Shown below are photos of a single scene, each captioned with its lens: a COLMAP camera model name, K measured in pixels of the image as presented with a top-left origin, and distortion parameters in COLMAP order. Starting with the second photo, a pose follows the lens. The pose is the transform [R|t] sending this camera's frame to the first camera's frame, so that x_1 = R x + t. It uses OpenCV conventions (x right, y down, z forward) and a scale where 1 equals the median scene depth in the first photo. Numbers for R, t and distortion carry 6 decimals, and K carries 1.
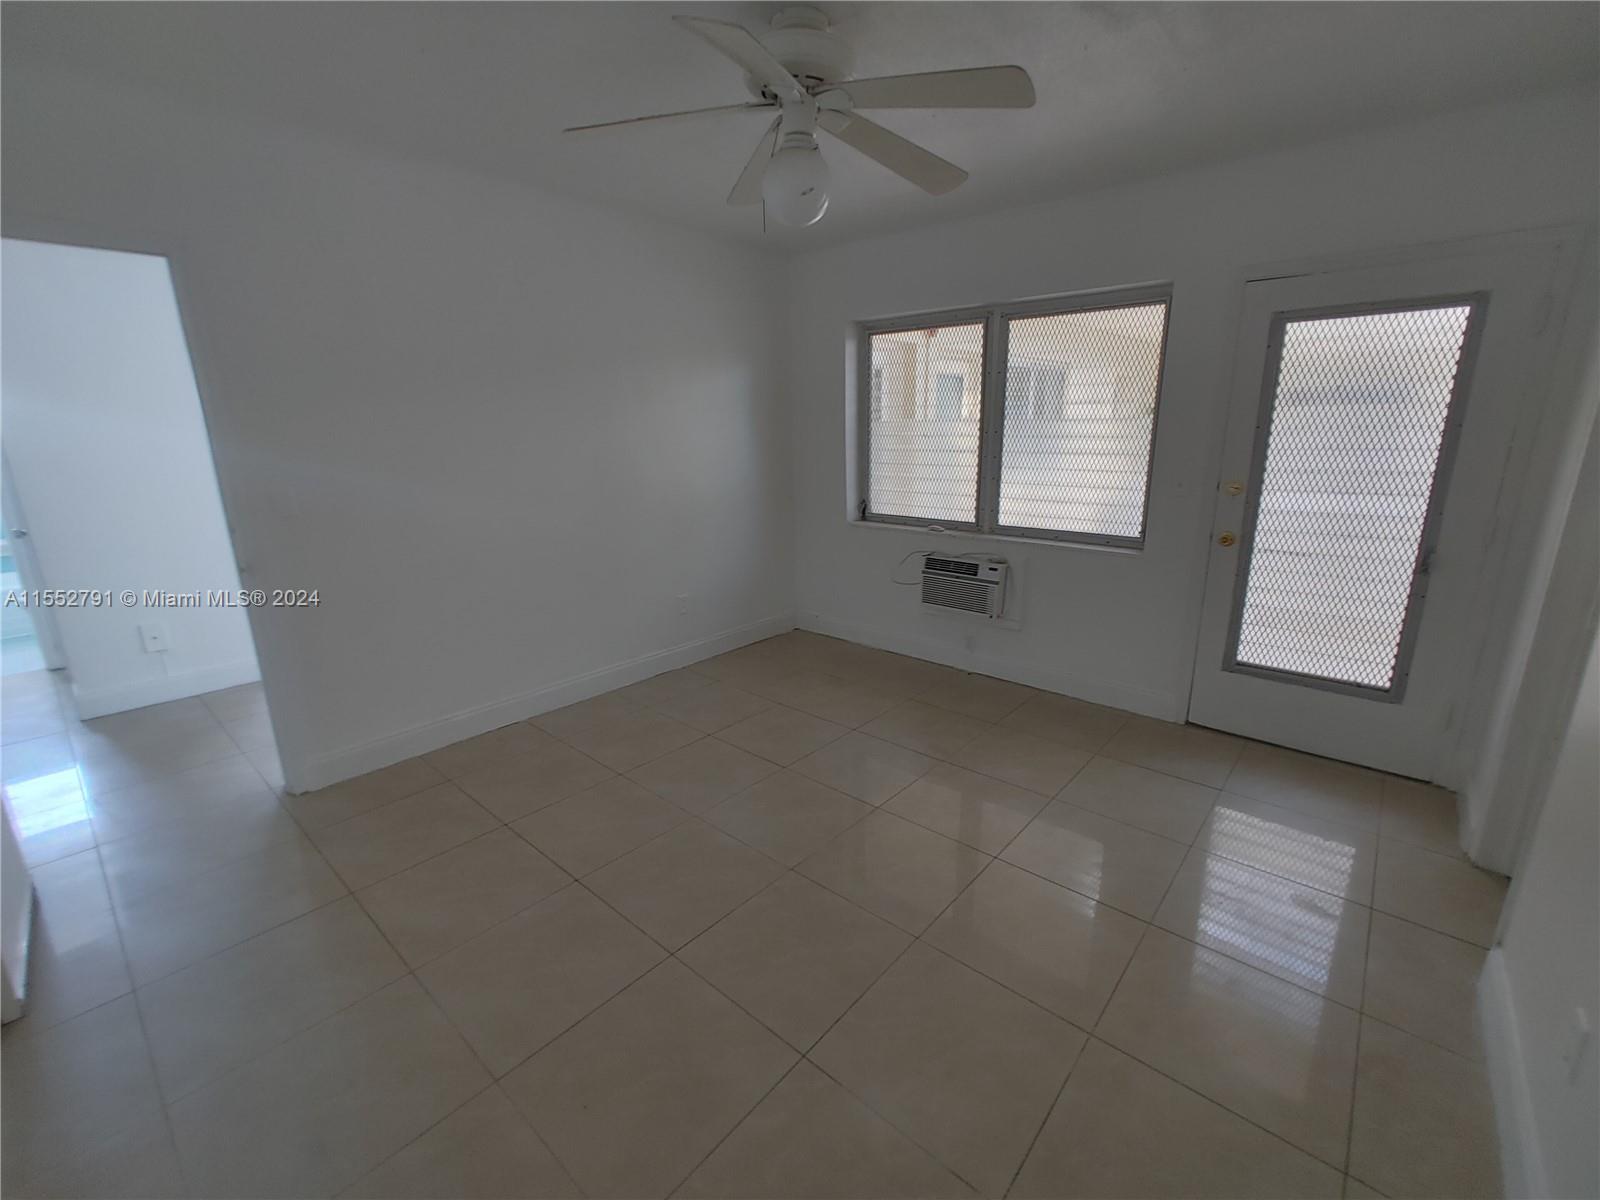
lens RADIAL K [[685.6, 0, 814.2], [0, 685.6, 598.2], [0, 0, 1]] dist [0.016456, 0.000381]
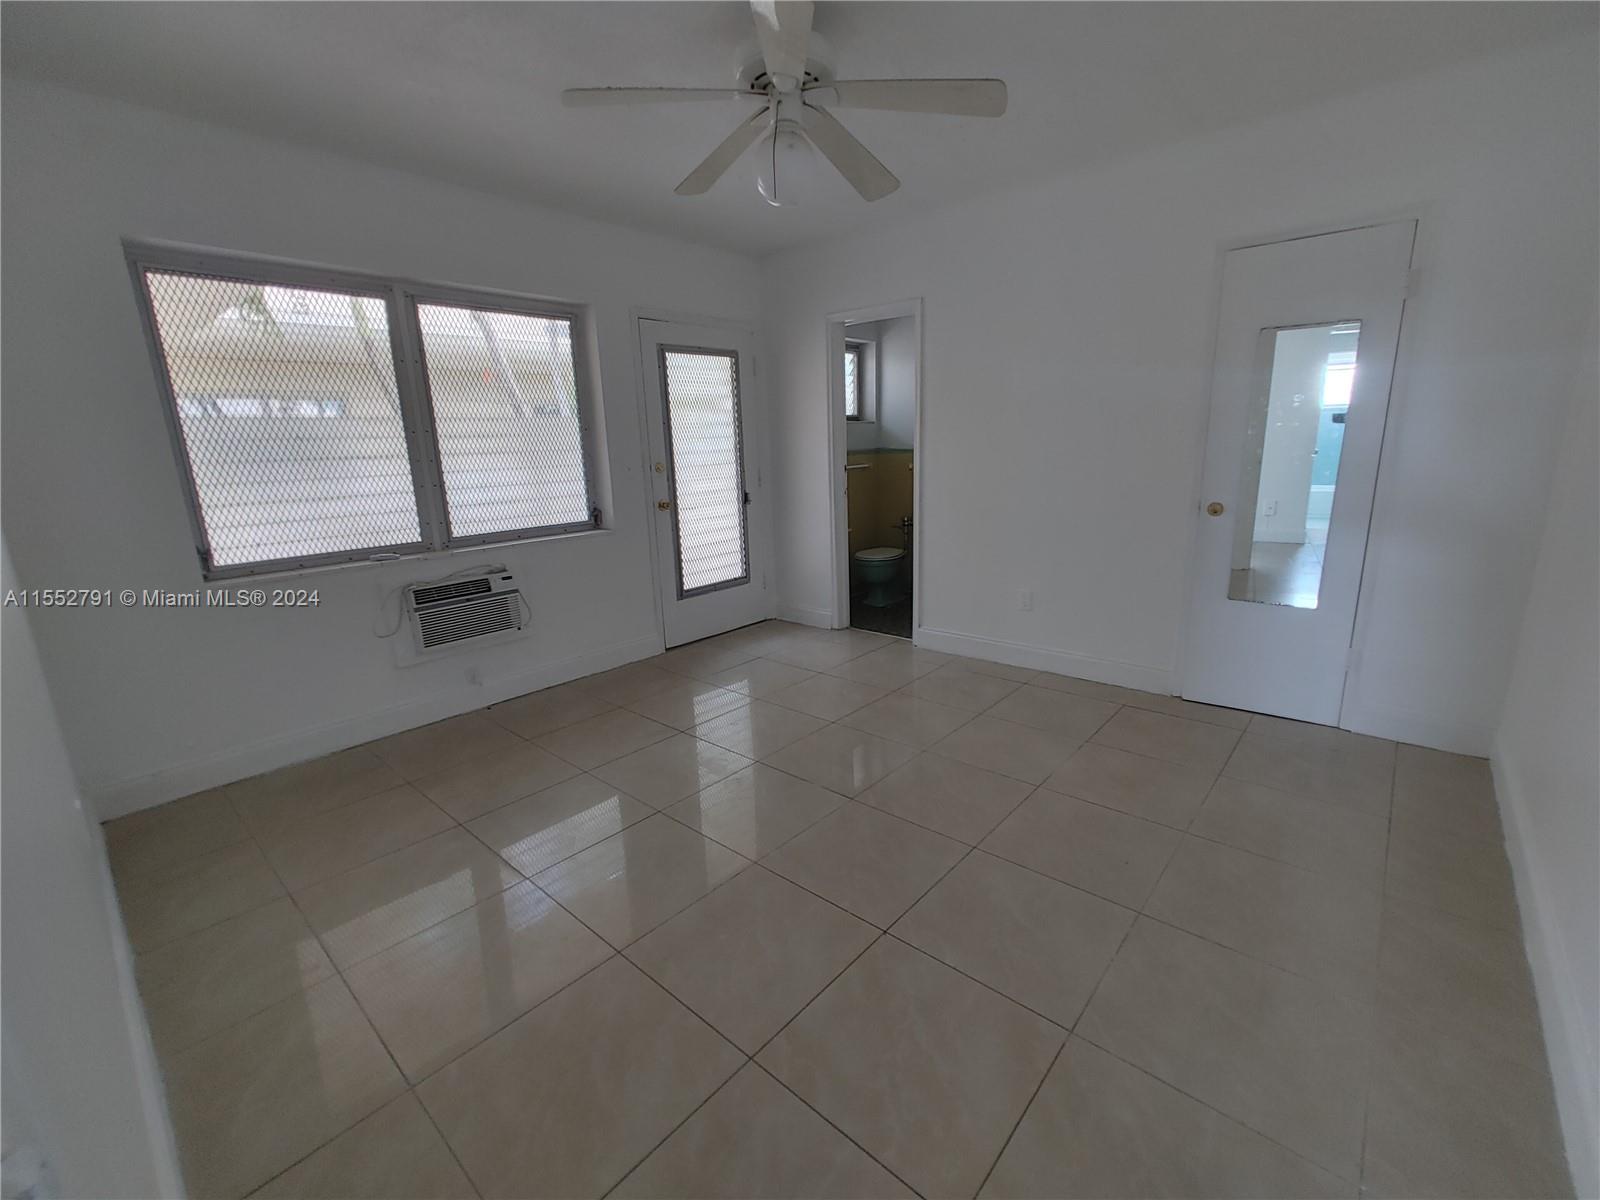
lens RADIAL K [[691.2, 0, 809.4], [0, 691.2, 599.9], [0, 0, 1]] dist [0.001235, 0.000988]
pose [[0.014143, -0.220628, 0.975255, -0.635912], [0.281705, 0.936723, 0.207826, -0.092492], [-0.959397, 0.271795, 0.075400, 0.548150]]
